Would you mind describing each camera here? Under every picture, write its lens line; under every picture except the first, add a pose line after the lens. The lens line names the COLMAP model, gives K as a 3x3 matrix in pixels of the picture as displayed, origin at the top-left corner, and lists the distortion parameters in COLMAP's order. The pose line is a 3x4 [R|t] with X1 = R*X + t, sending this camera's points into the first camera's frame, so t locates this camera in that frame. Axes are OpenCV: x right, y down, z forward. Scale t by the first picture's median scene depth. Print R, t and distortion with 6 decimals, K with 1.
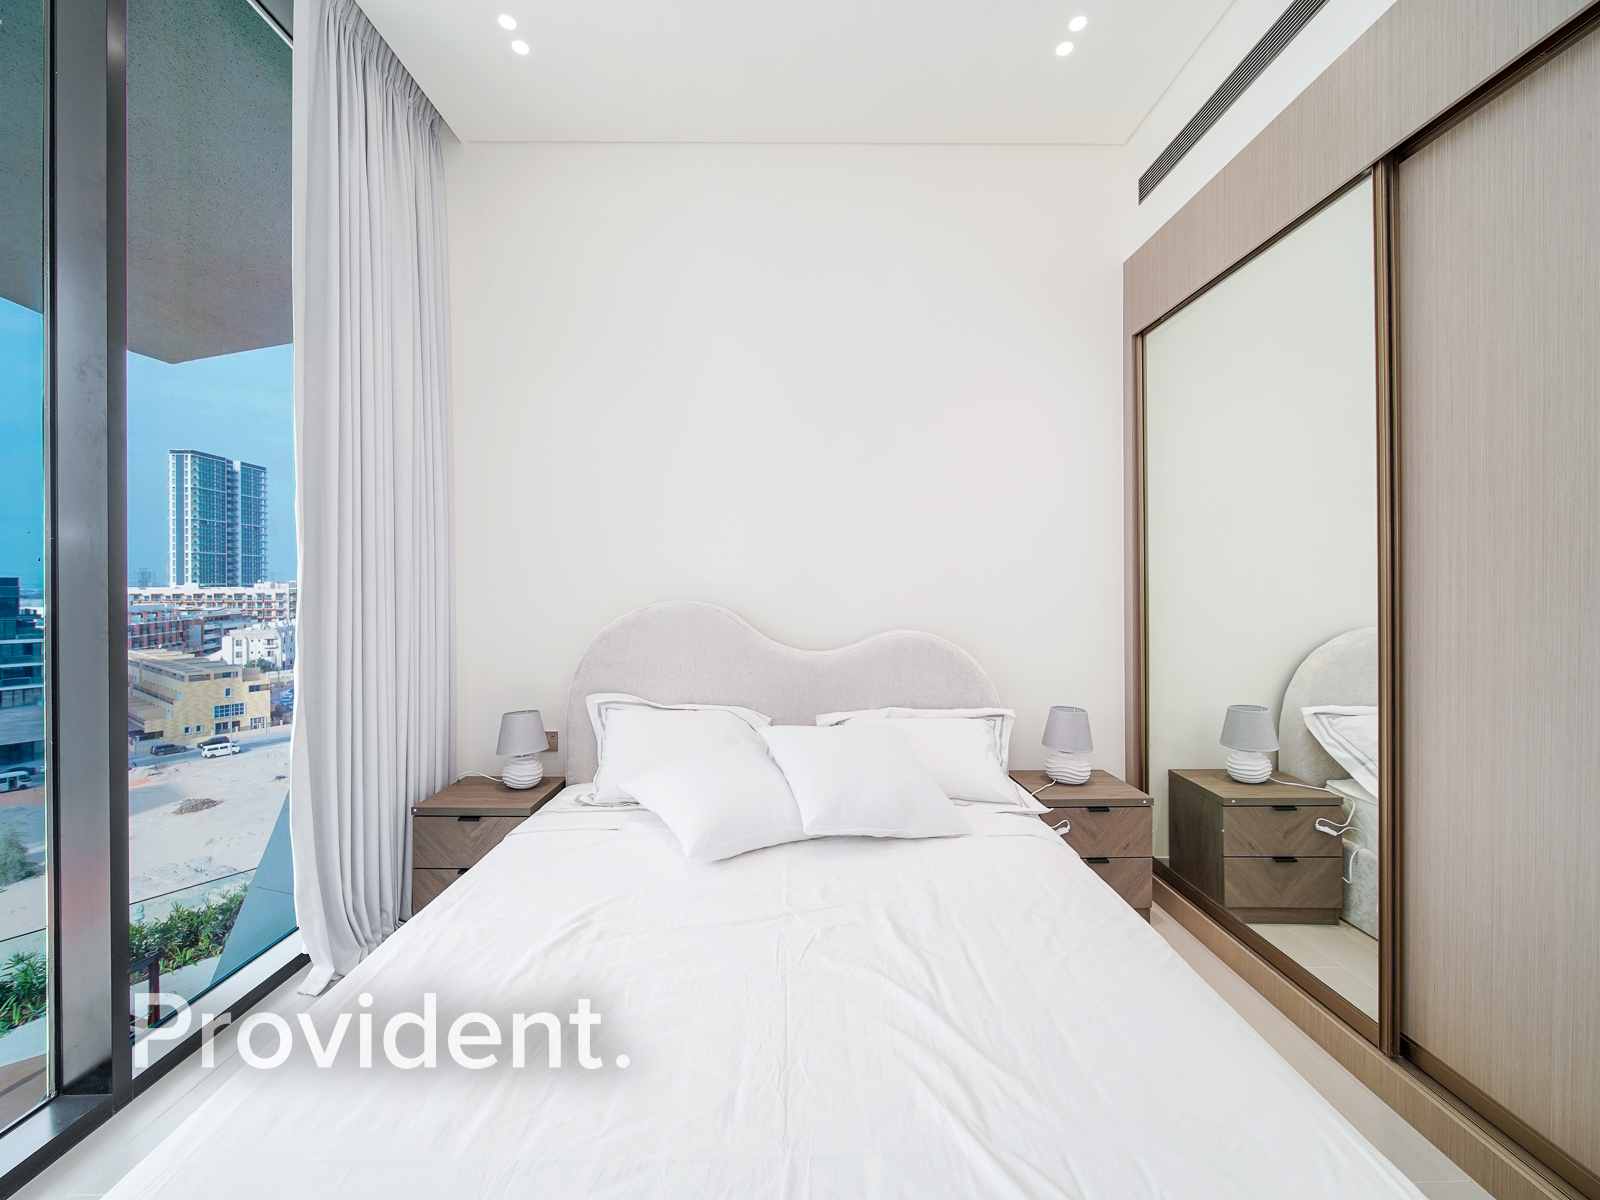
lens RADIAL K [[646.3, 0, 804.3], [0, 646.3, 586.3], [0, 0, 1]] dist [-0.002002, -0.000533]
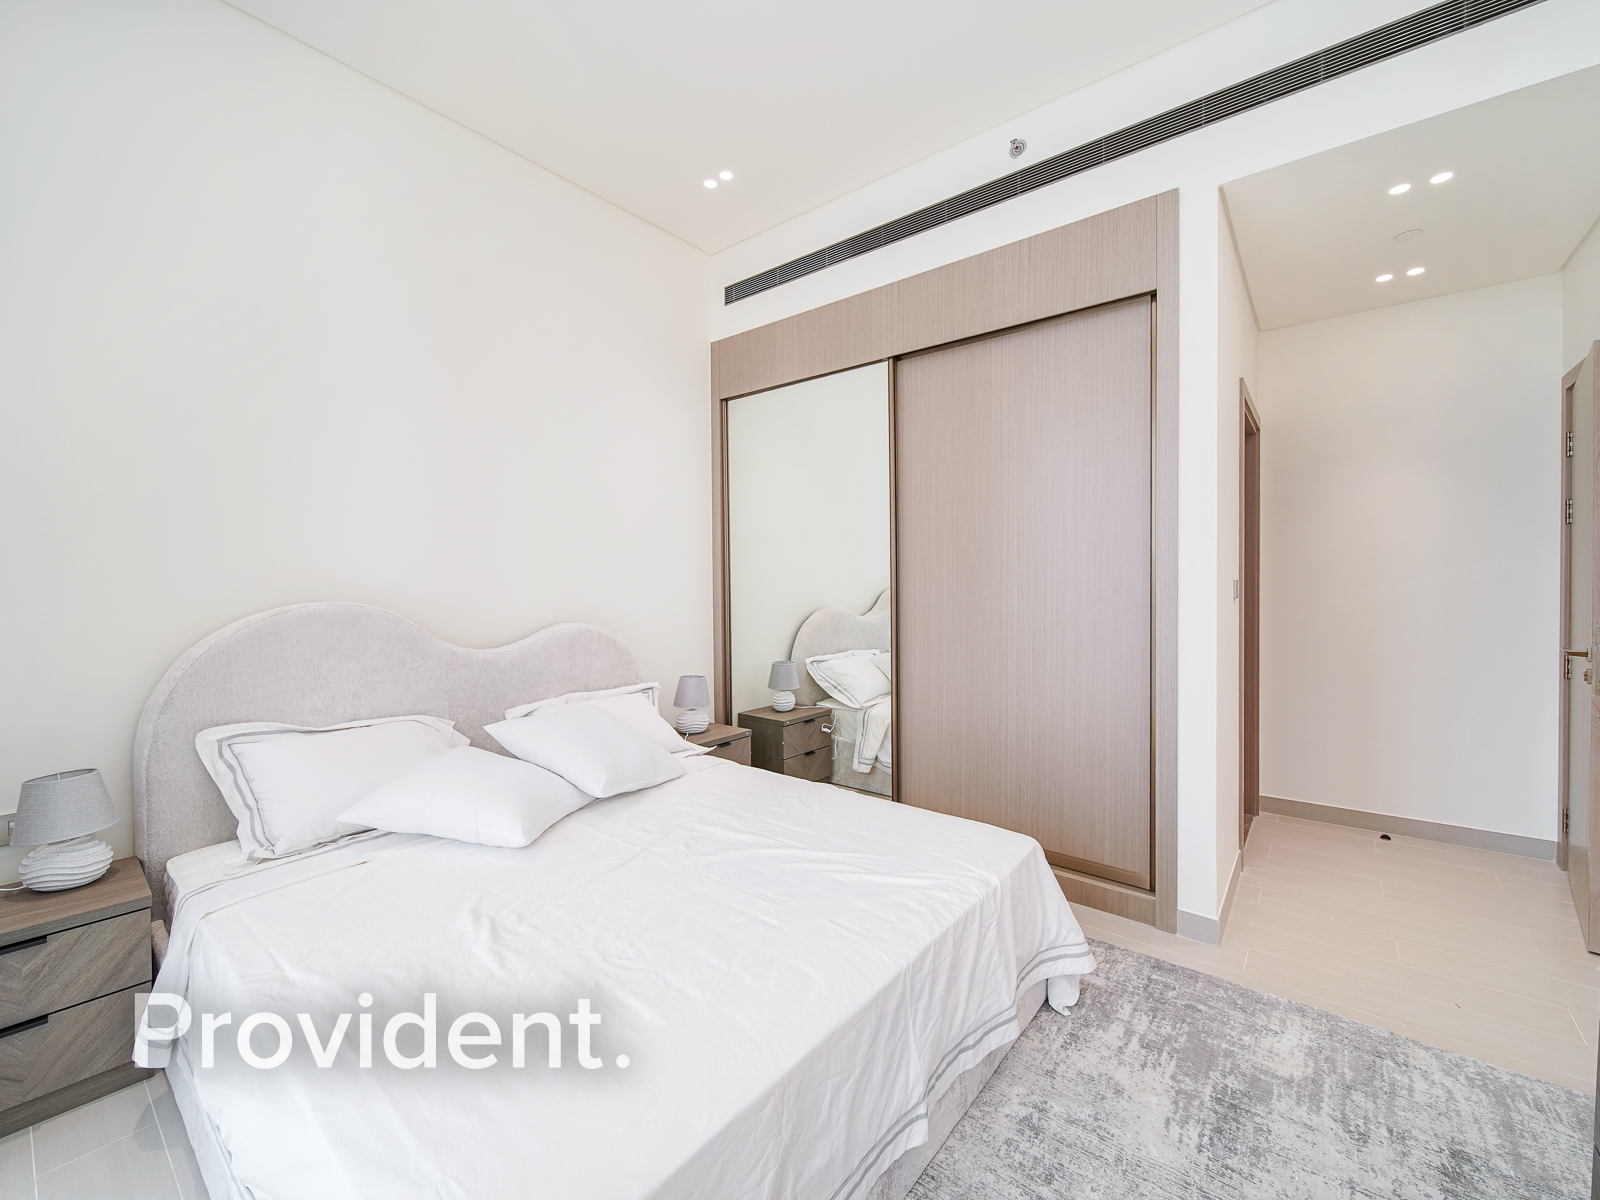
lens RADIAL K [[646.3, 0, 804.3], [0, 646.3, 586.3], [0, 0, 1]] dist [-0.002002, -0.000533]
pose [[0.641323, -0.008661, 0.767222, -0.457048], [0.007278, 0.999960, 0.005205, 0.002194], [-0.767236, 0.002246, 0.641361, -0.013359]]
